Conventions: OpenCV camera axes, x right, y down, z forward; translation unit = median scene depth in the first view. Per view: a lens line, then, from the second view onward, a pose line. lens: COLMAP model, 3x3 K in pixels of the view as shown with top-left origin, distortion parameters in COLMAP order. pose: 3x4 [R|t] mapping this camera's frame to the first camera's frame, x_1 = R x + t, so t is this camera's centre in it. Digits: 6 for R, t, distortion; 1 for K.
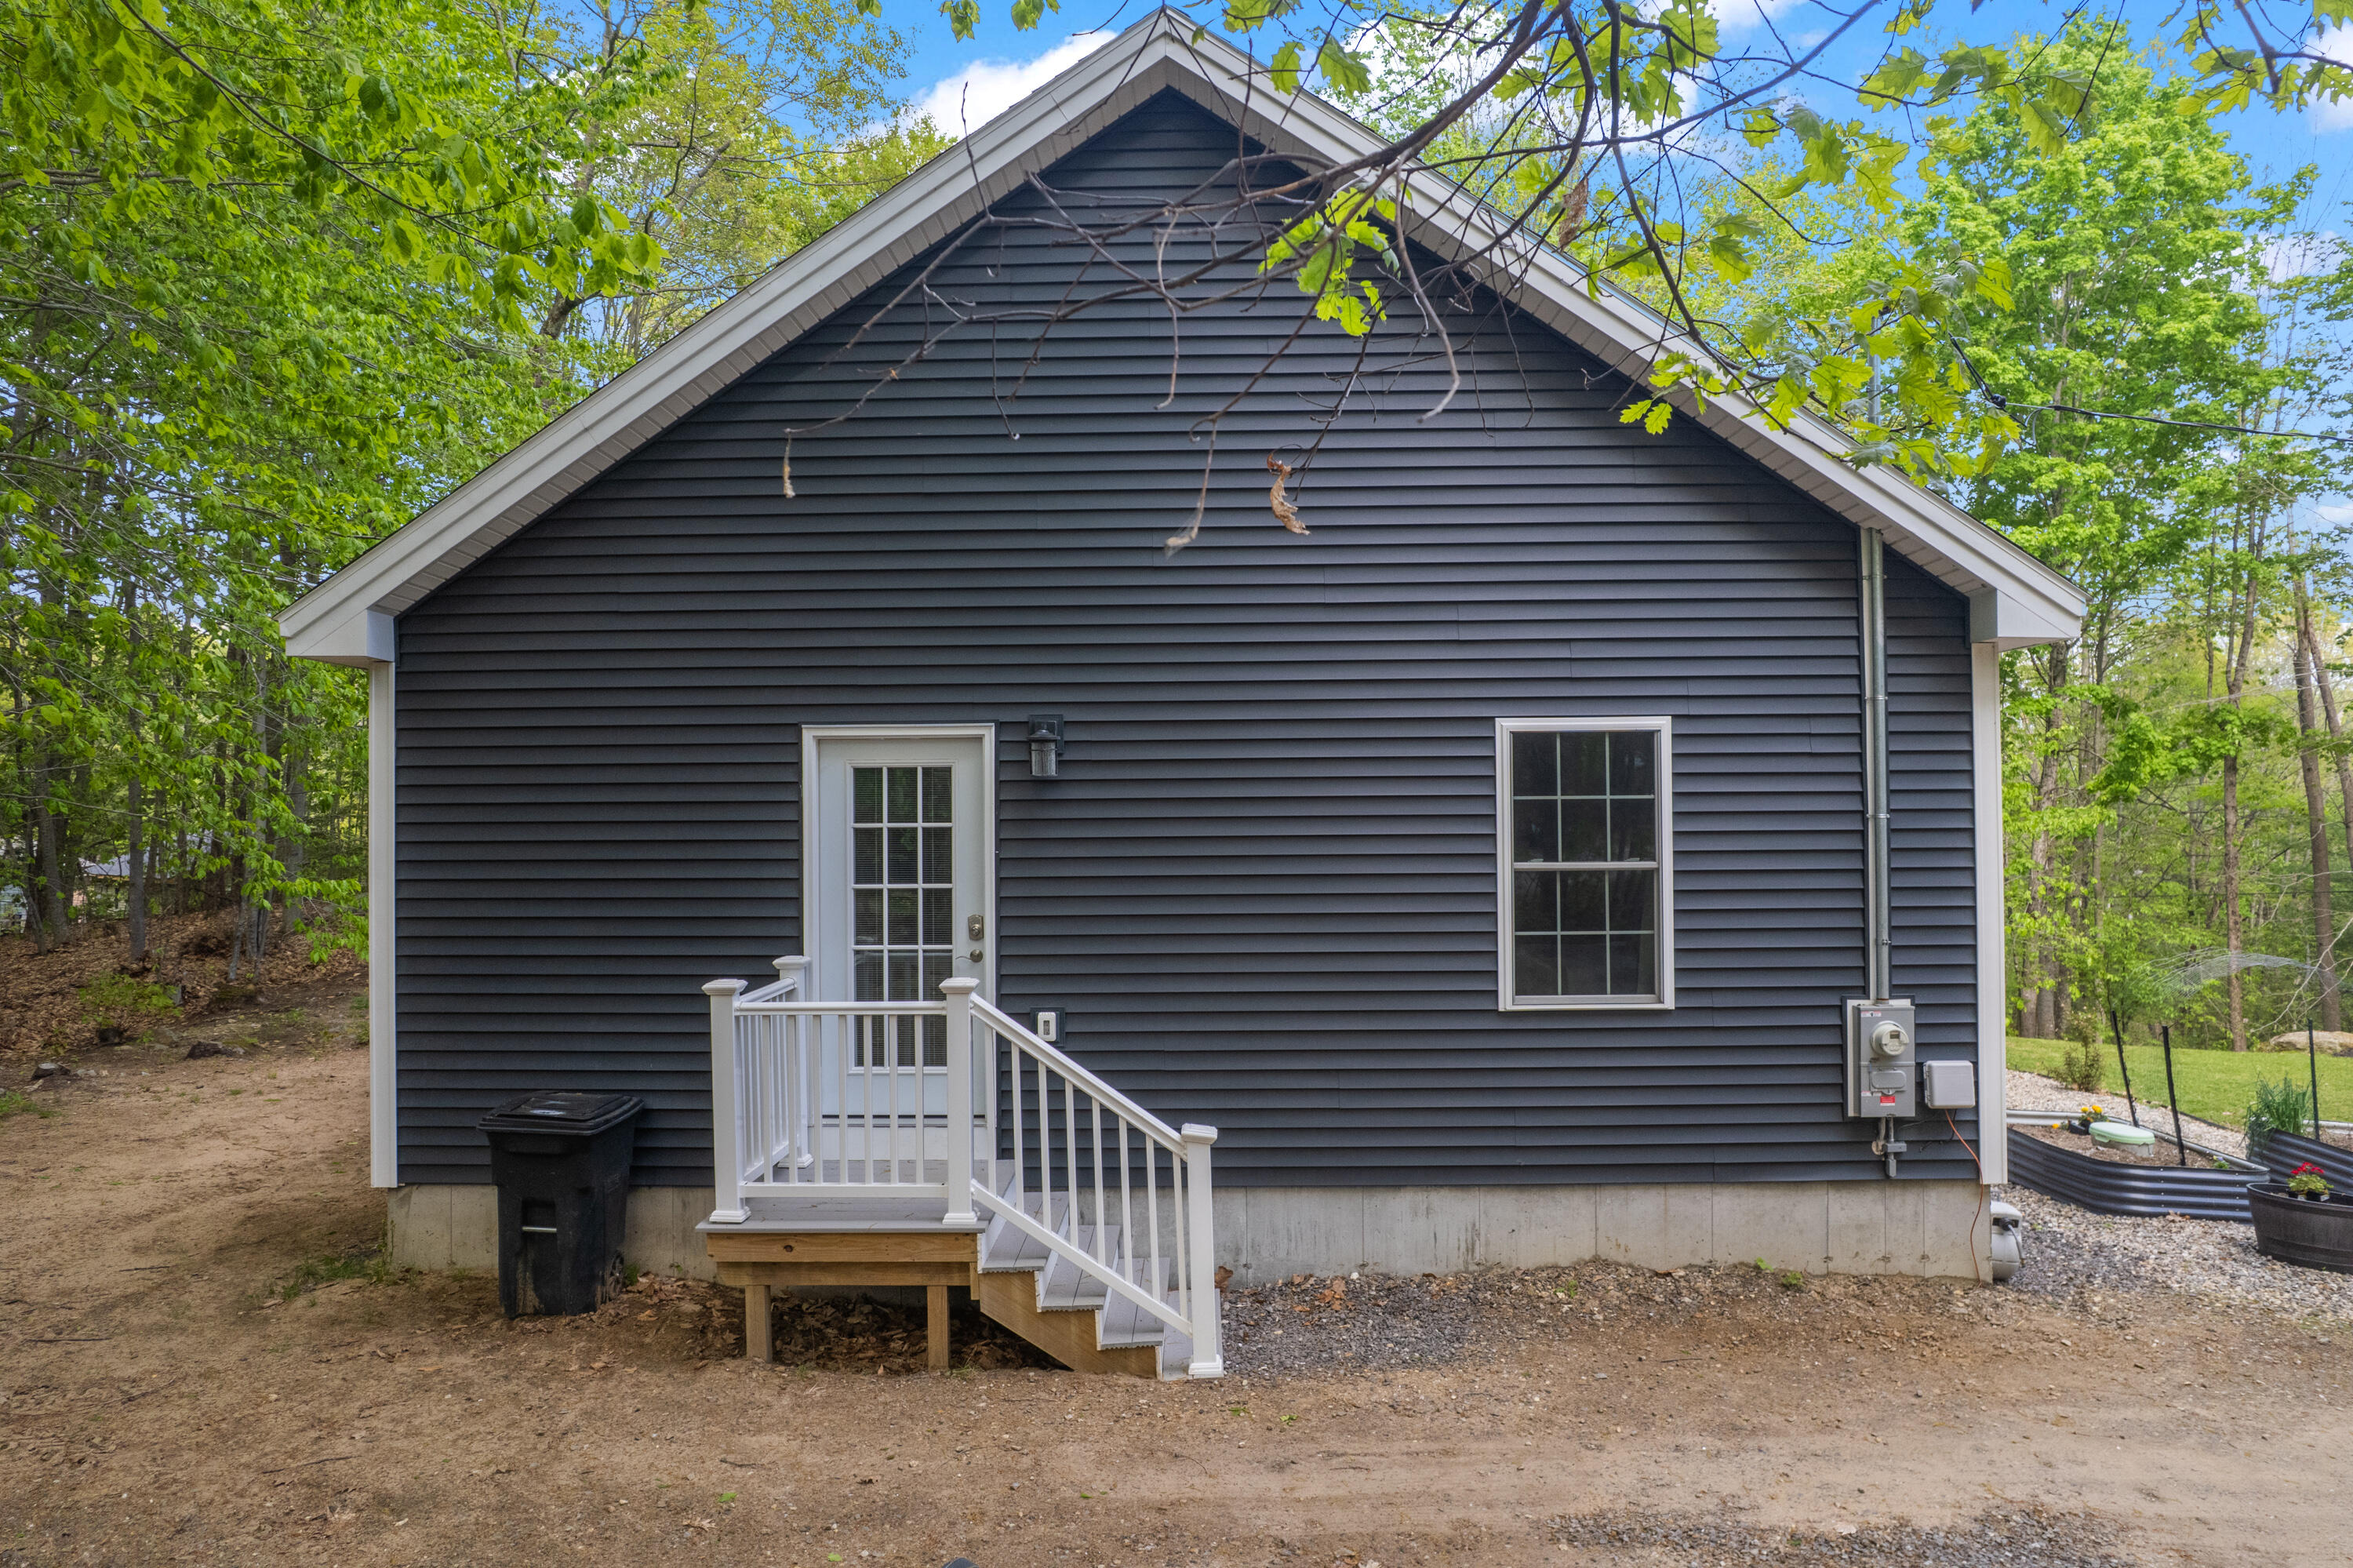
lens RADIAL K [[1485.9, 0, 1176.5], [0, 1485.9, 784.0], [0, 0, 1]] dist [-0.022698, 0.000654]
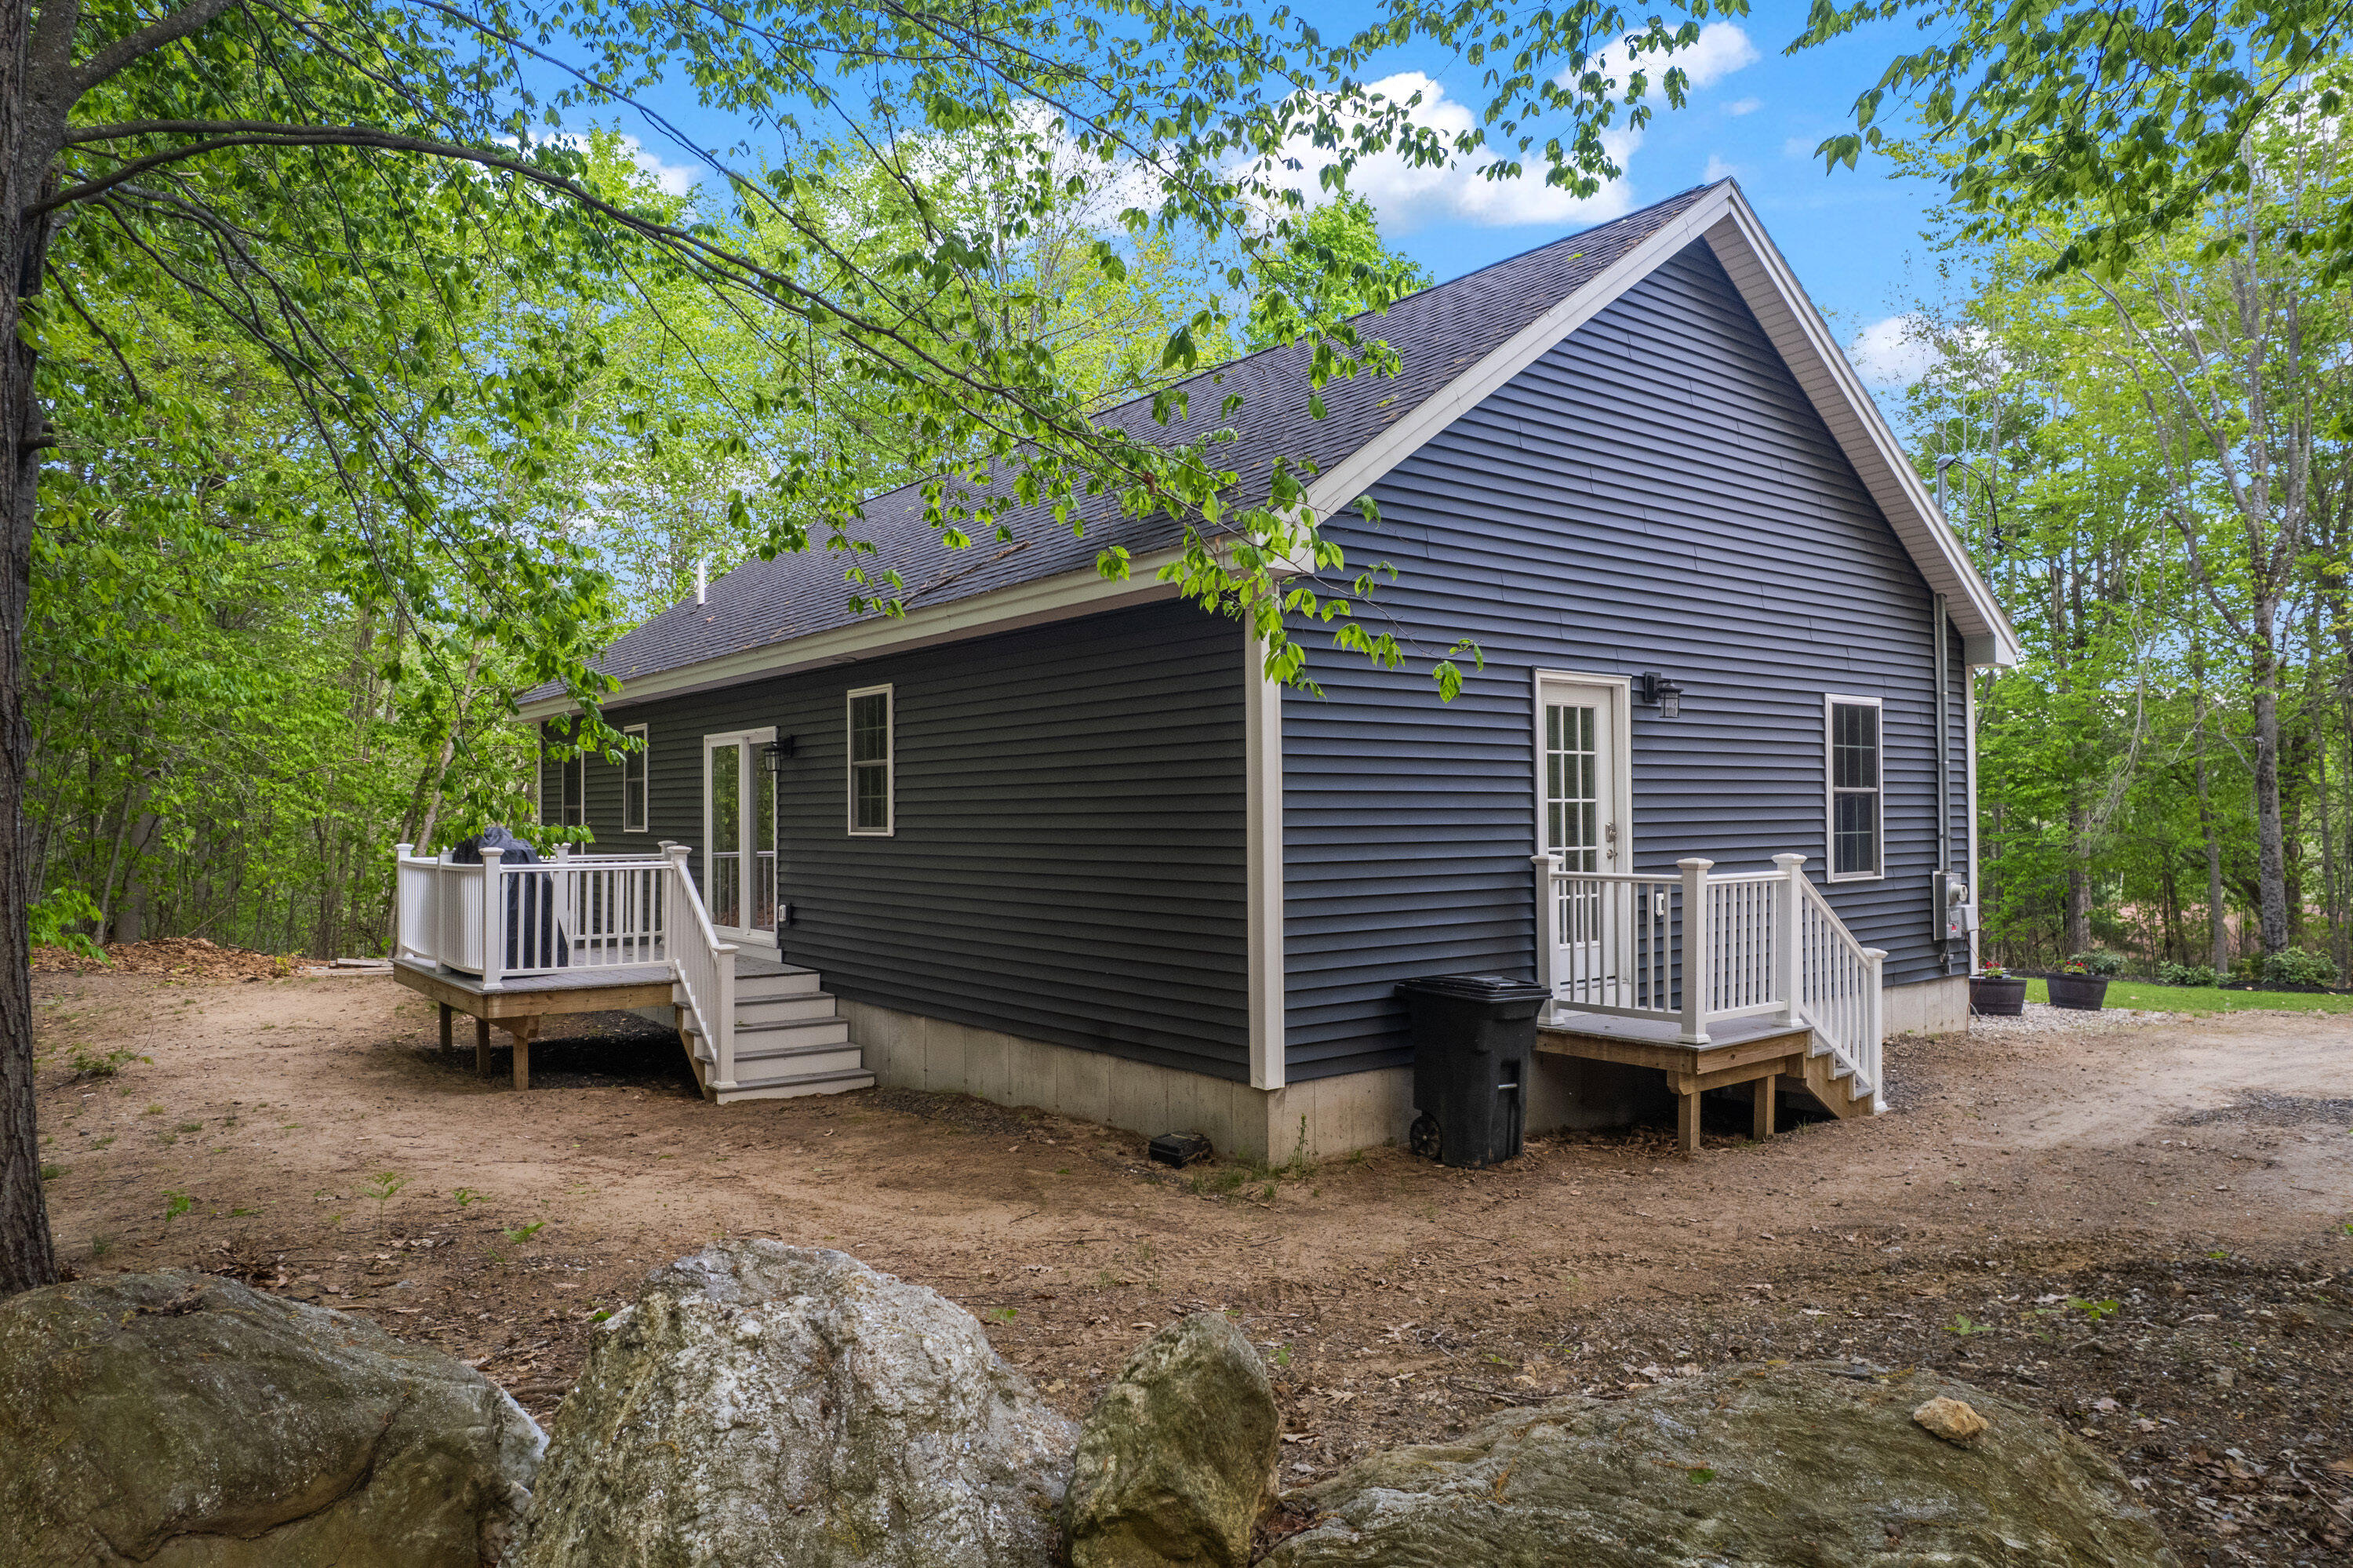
lens RADIAL K [[1485.9, 0, 1176.5], [0, 1485.9, 784.0], [0, 0, 1]] dist [-0.022698, 0.000654]
pose [[0.774355, 0.016449, 0.632538, -1.276622], [-0.012931, 0.999865, -0.010170, 0.073997], [-0.632619, -0.000304, 0.774463, 0.239533]]
